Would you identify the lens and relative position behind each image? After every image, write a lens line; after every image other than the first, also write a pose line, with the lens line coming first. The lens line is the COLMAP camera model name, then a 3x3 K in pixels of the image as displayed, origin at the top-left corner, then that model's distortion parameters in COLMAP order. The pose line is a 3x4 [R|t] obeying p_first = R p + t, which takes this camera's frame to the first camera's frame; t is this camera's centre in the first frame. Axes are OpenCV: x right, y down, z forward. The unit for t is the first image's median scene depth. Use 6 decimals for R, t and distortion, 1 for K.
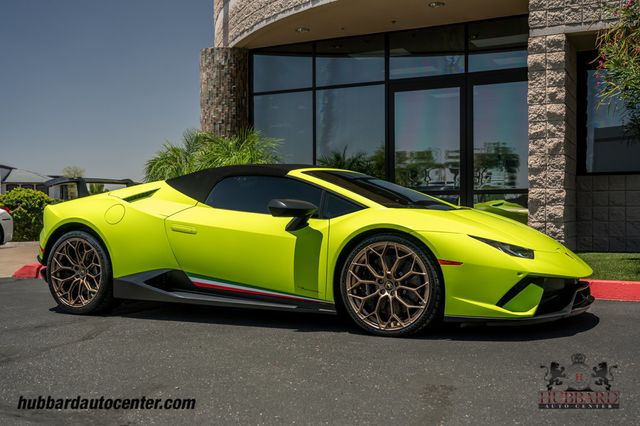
lens RADIAL K [[711.8, 0, 316.2], [0, 711.8, 214.4], [0, 0, 1]] dist [-0.000825, 0.021636]
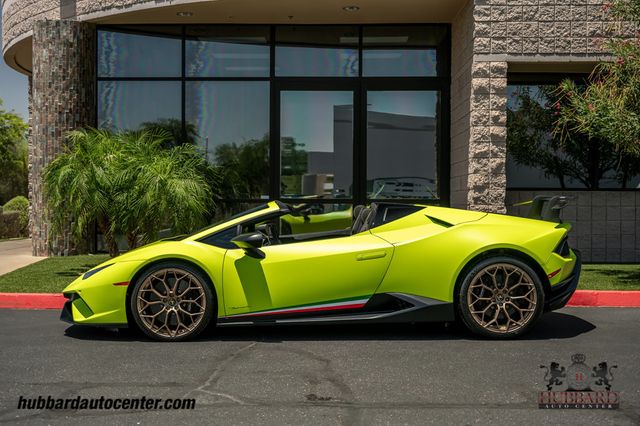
lens RADIAL K [[938.1, 0, 316.2], [0, 938.1, 211.5], [0, 0, 1]] dist [0.012540, 0.036545]
pose [[0.906612, 0.002514, 0.421958, -0.508500], [-0.006462, 0.999948, 0.007927, -0.036518], [-0.421916, -0.009914, 0.906581, -0.167355]]
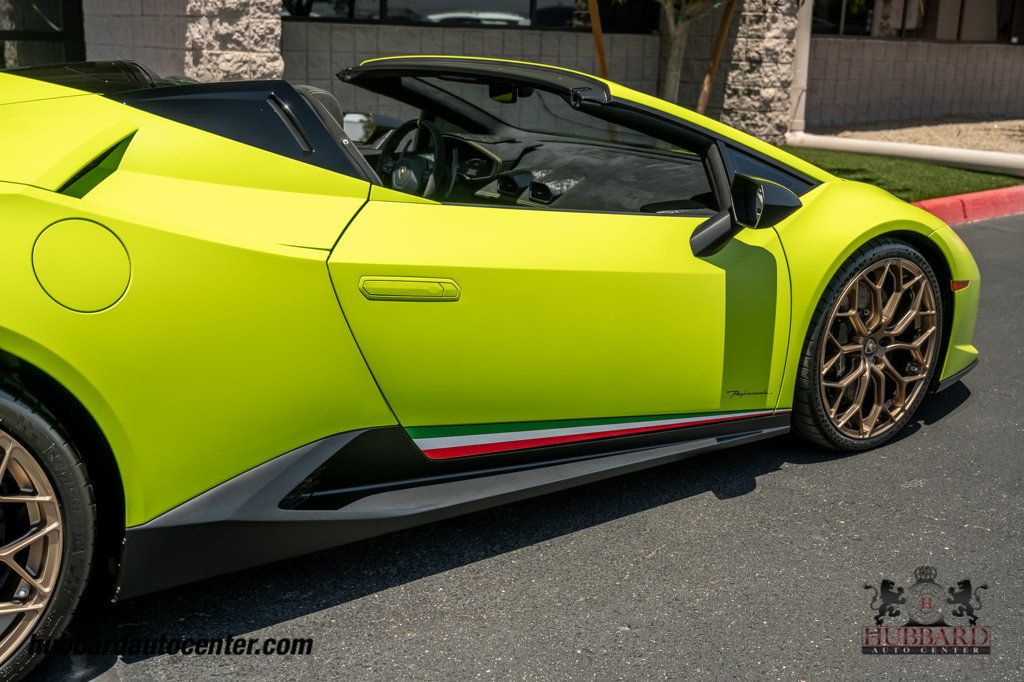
lens RADIAL K [[1150.1, 0, 507.9], [0, 1150.1, 341.4], [0, 0, 1]] dist [0.001510, 0.006108]
pose [[0.442926, -0.211562, 0.871239, -0.354576], [-0.028599, 0.967931, 0.249581, -0.046921], [-0.896102, -0.135463, 0.422671, 0.464773]]
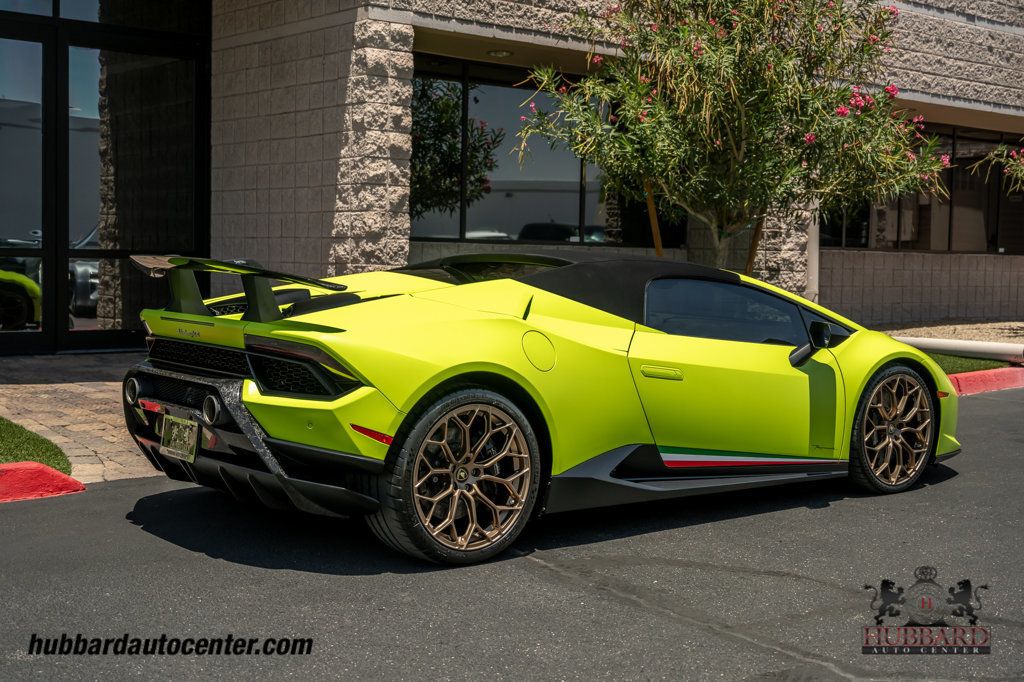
lens RADIAL K [[1378.1, 0, 507.1], [0, 1378.1, 344.2], [0, 0, 1]] dist [-0.004066, 0.024893]
pose [[0.404031, -0.046468, 0.913564, -0.767255], [-0.017998, 0.998112, 0.058728, -0.040241], [-0.914568, -0.040171, 0.402432, 0.405142]]
